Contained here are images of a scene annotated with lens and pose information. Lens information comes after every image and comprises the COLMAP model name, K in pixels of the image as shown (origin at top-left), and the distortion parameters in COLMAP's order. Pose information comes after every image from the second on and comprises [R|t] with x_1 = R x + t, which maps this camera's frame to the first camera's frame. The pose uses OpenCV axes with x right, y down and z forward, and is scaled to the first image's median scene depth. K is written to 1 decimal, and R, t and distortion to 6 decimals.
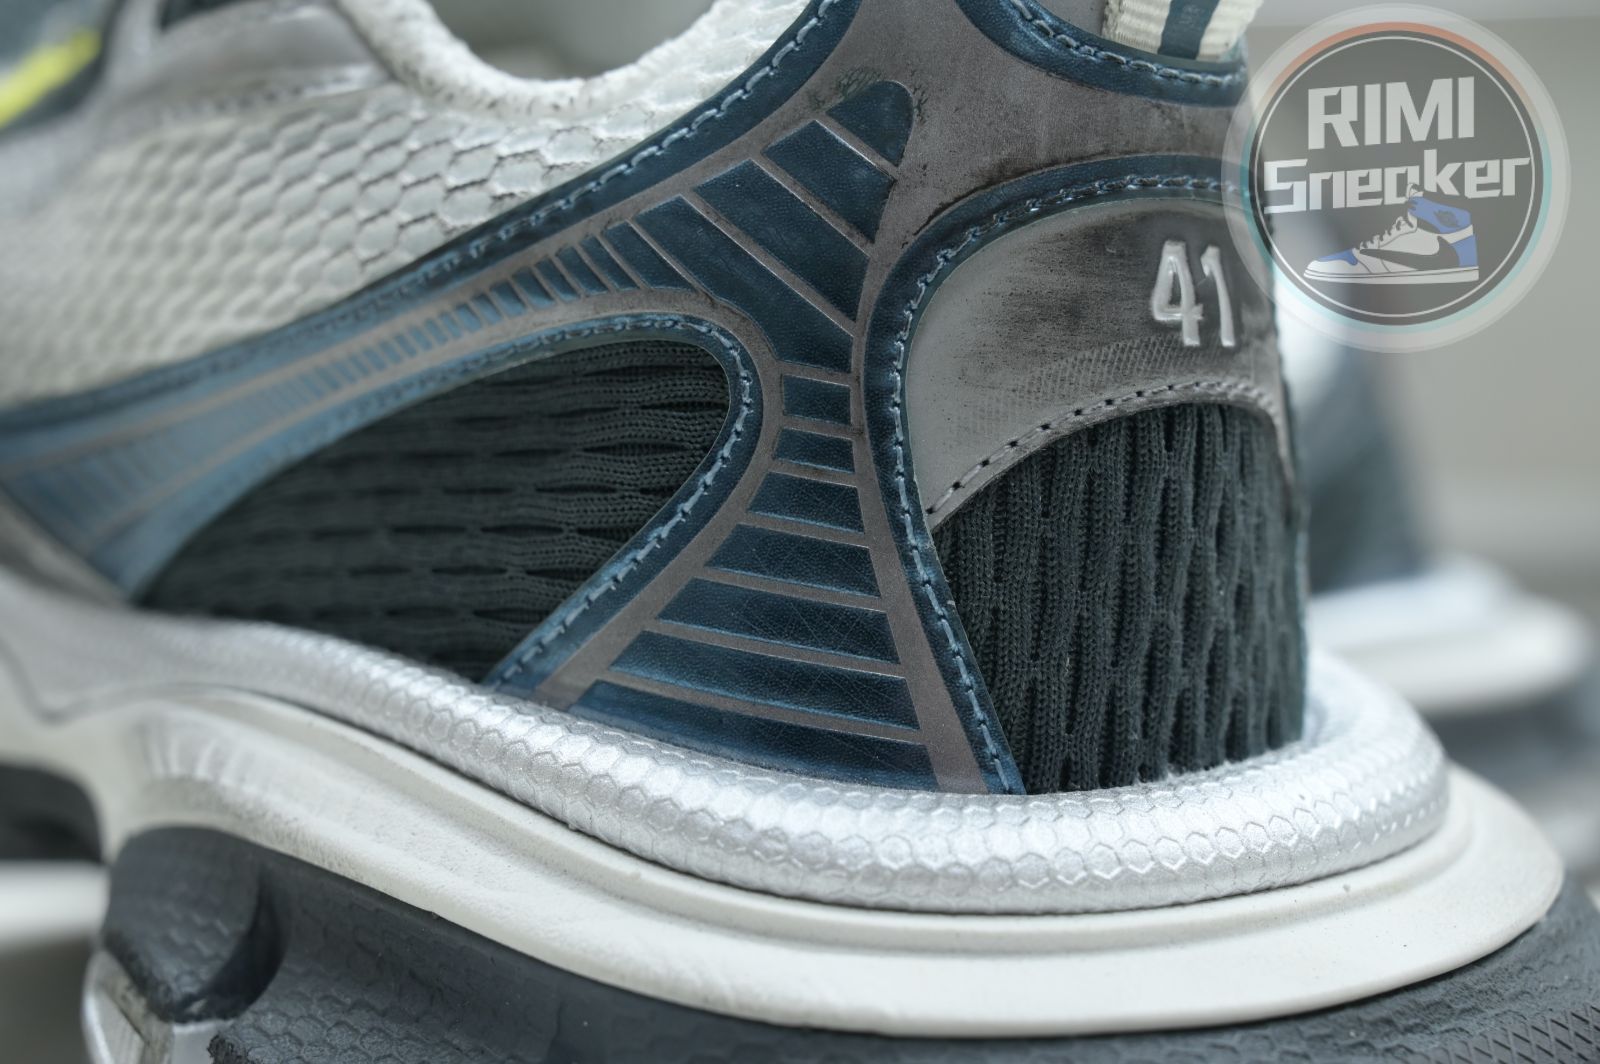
lens RADIAL K [[3219.6, 0, 799.2], [0, 3219.6, 607.9], [0, 0, 1]] dist [-0.003724, 0.024854]
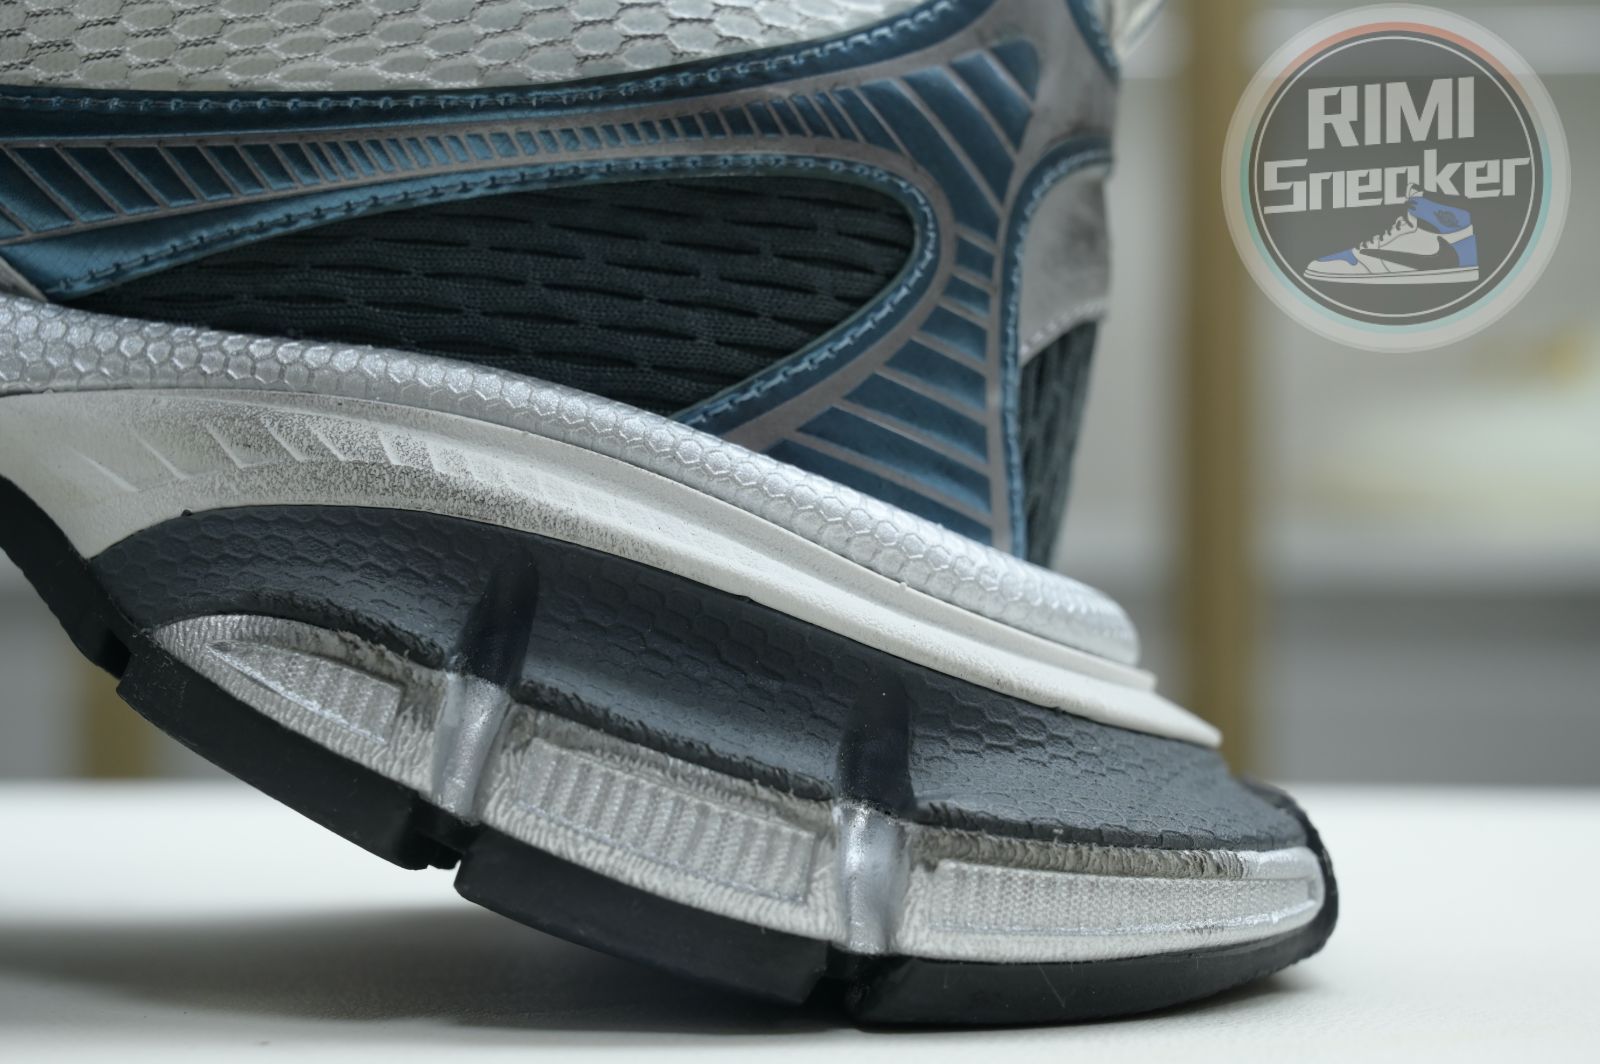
lens RADIAL K [[3219.6, 0, 799.2], [0, 3219.6, 607.9], [0, 0, 1]] dist [-0.003724, 0.024854]
pose [[0.671274, 0.124565, 0.730667, -0.996114], [-0.123079, 0.990825, -0.055842, 0.162407], [-0.730919, -0.052444, 0.680446, 0.131458]]
